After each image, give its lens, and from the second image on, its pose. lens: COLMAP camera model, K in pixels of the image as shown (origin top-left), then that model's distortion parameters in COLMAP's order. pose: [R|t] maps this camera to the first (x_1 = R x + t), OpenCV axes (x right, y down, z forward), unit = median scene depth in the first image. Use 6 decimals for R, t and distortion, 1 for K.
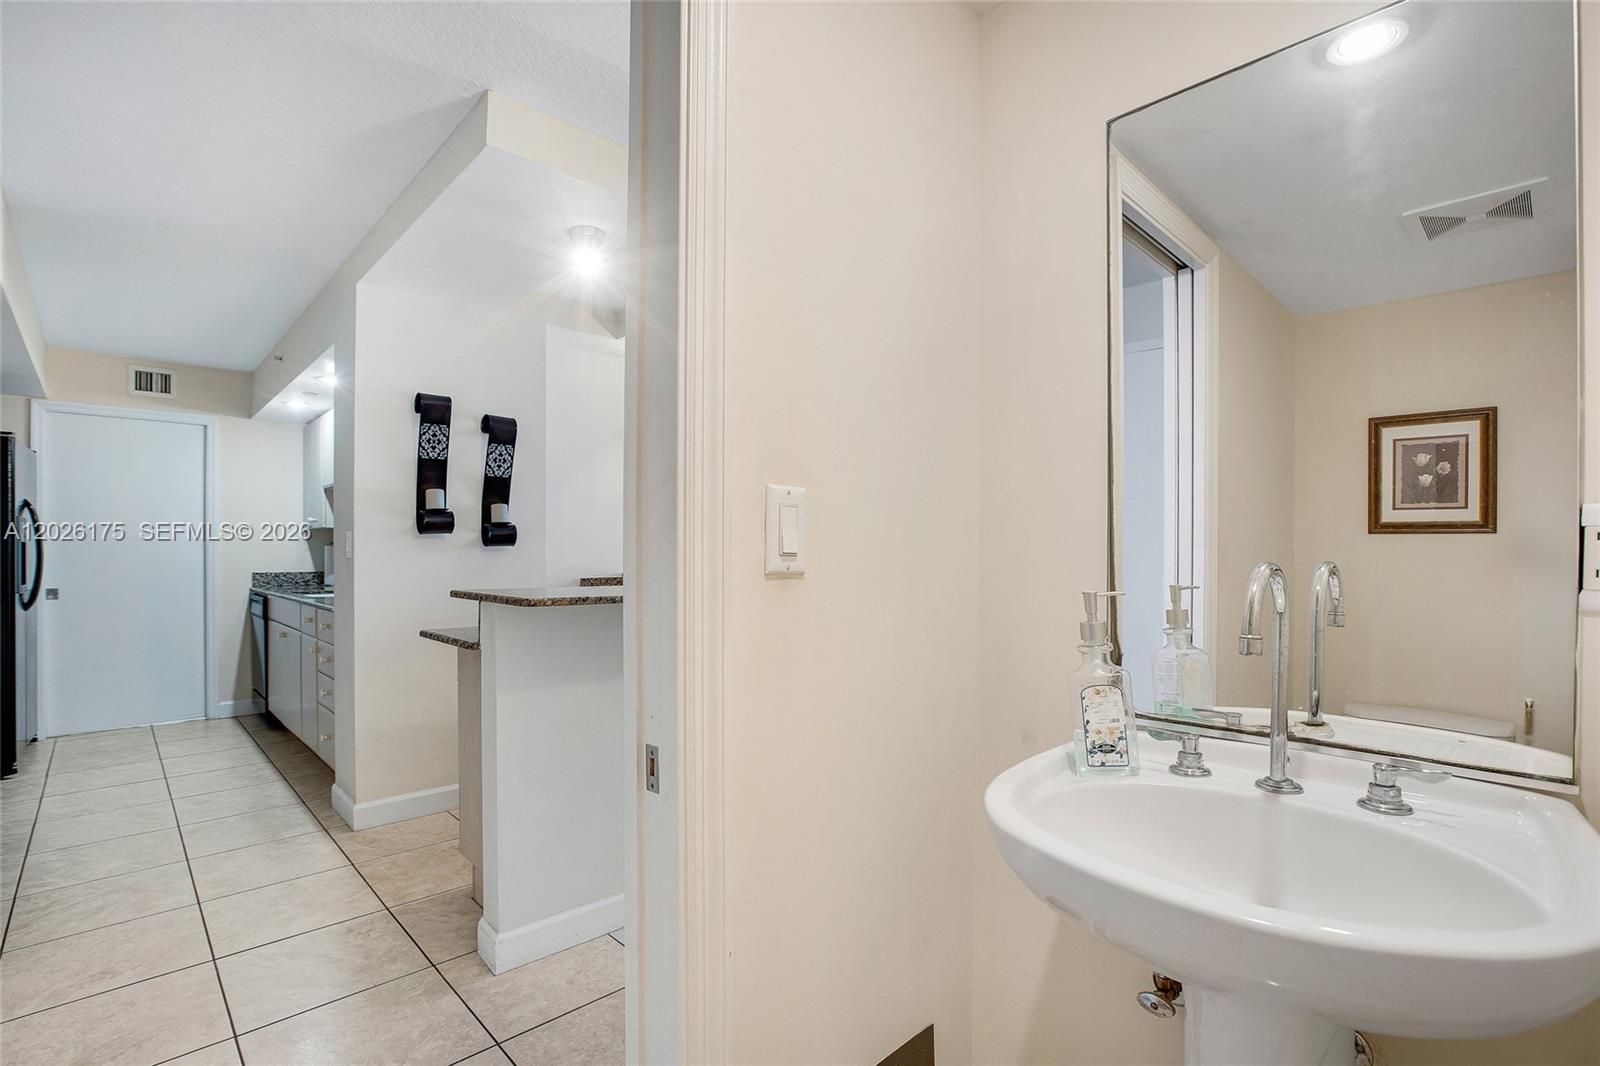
lens RADIAL K [[756.1, 0, 773.2], [0, 756.1, 543.0], [0, 0, 1]] dist [-0.000784, 0.000407]
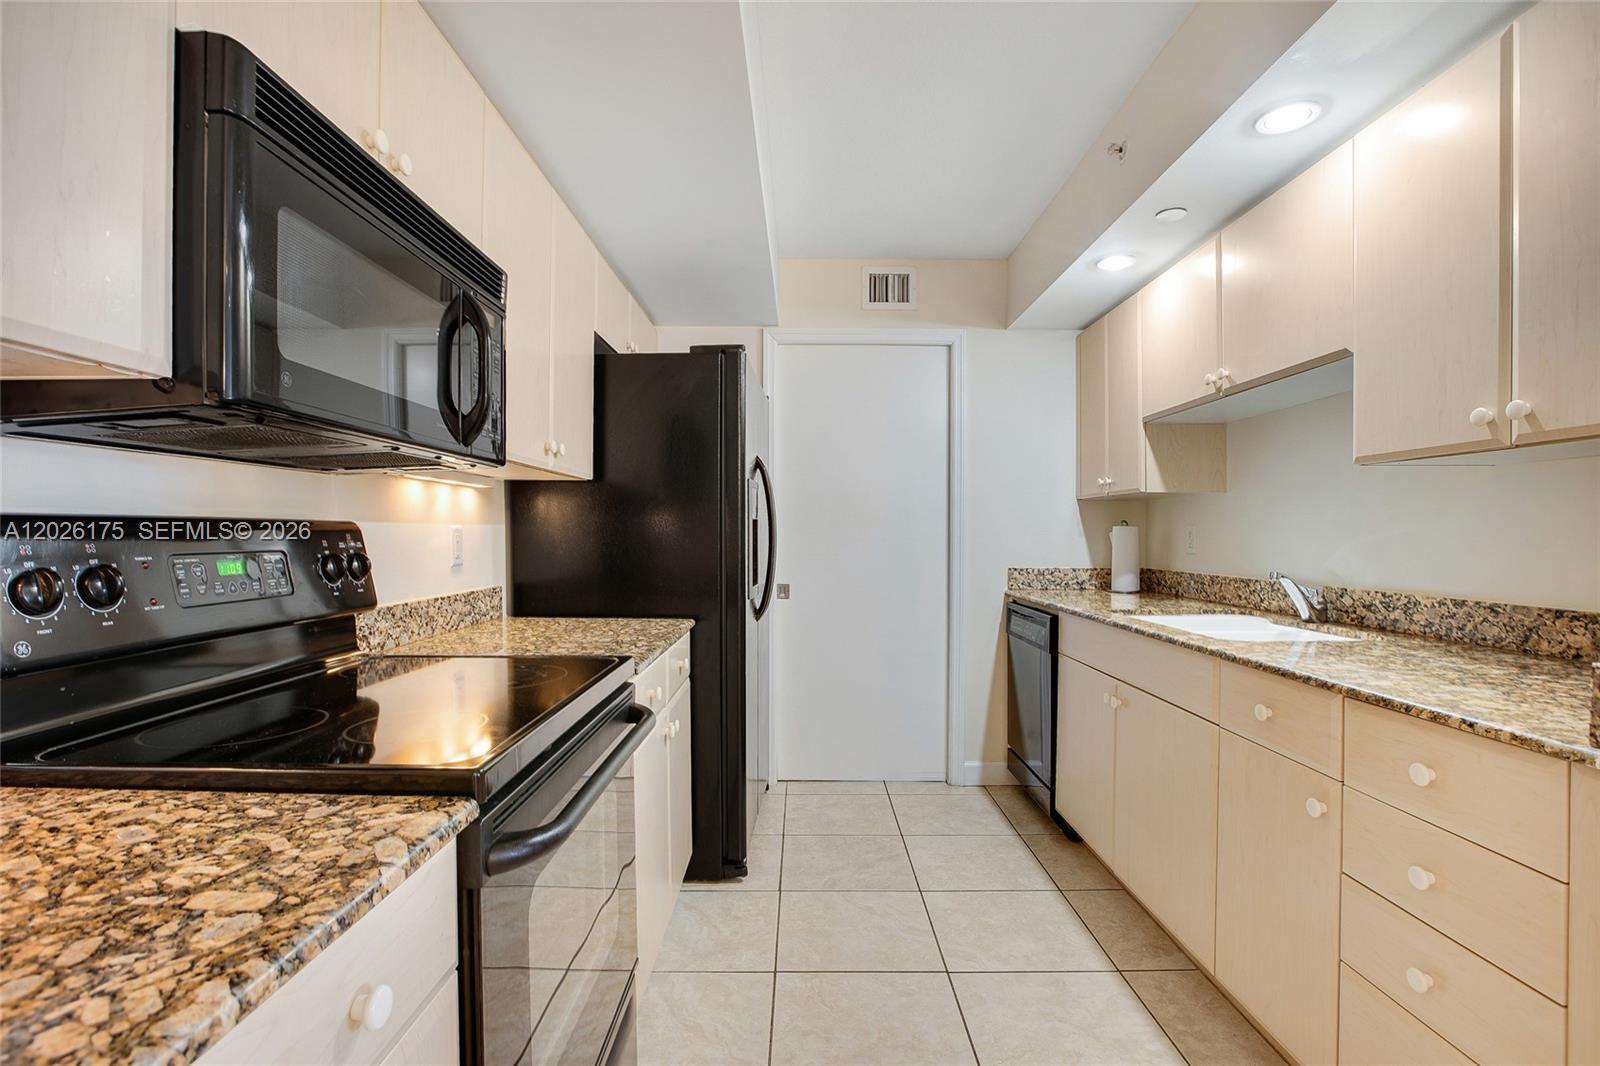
lens RADIAL K [[756.1, 0, 773.2], [0, 756.1, 543.0], [0, 0, 1]] dist [-0.000784, 0.000407]
pose [[0.724171, 0.016521, -0.689422, -0.423411], [-0.000839, 0.999733, 0.023076, 0.003755], [0.689619, -0.016132, 0.723992, 0.429409]]
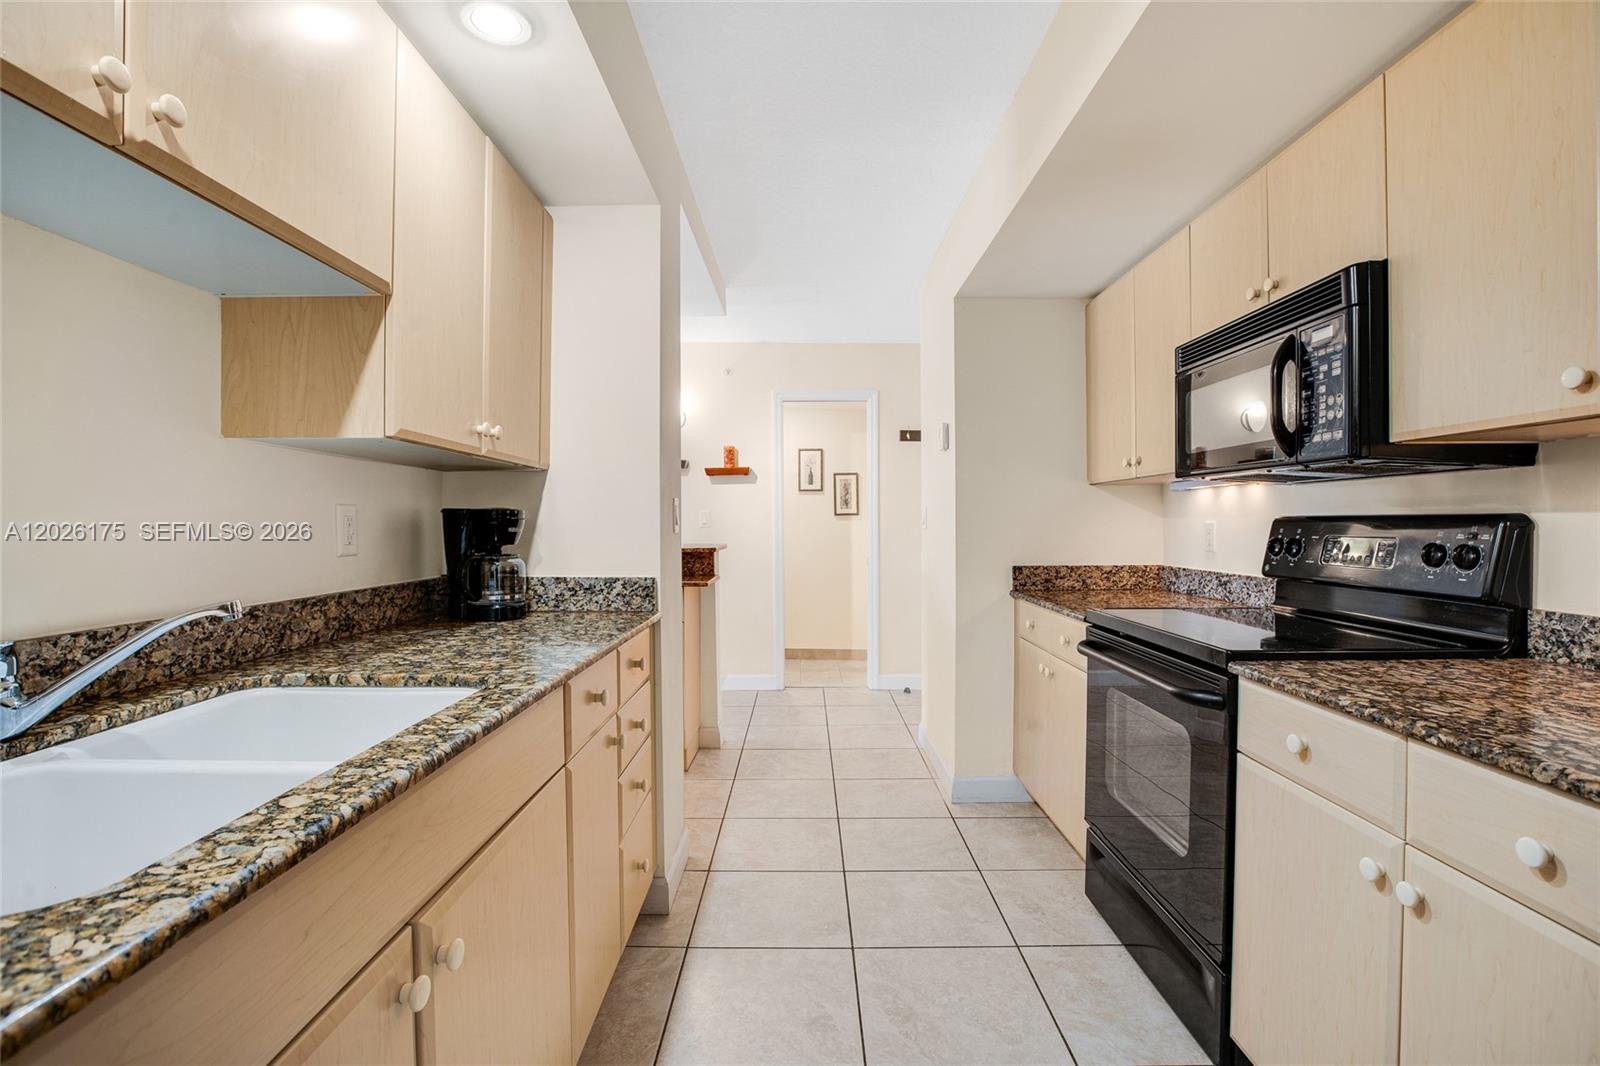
lens RADIAL K [[756.4, 0, 800.0], [0, 756.4, 533.0], [0, 0, 1]] dist [-0.043279, 0.014932]
pose [[-0.739261, -0.003947, 0.673407, -0.752015], [-0.001034, 0.999988, 0.004727, 0.009102], [-0.673418, 0.002798, -0.739256, 0.952317]]
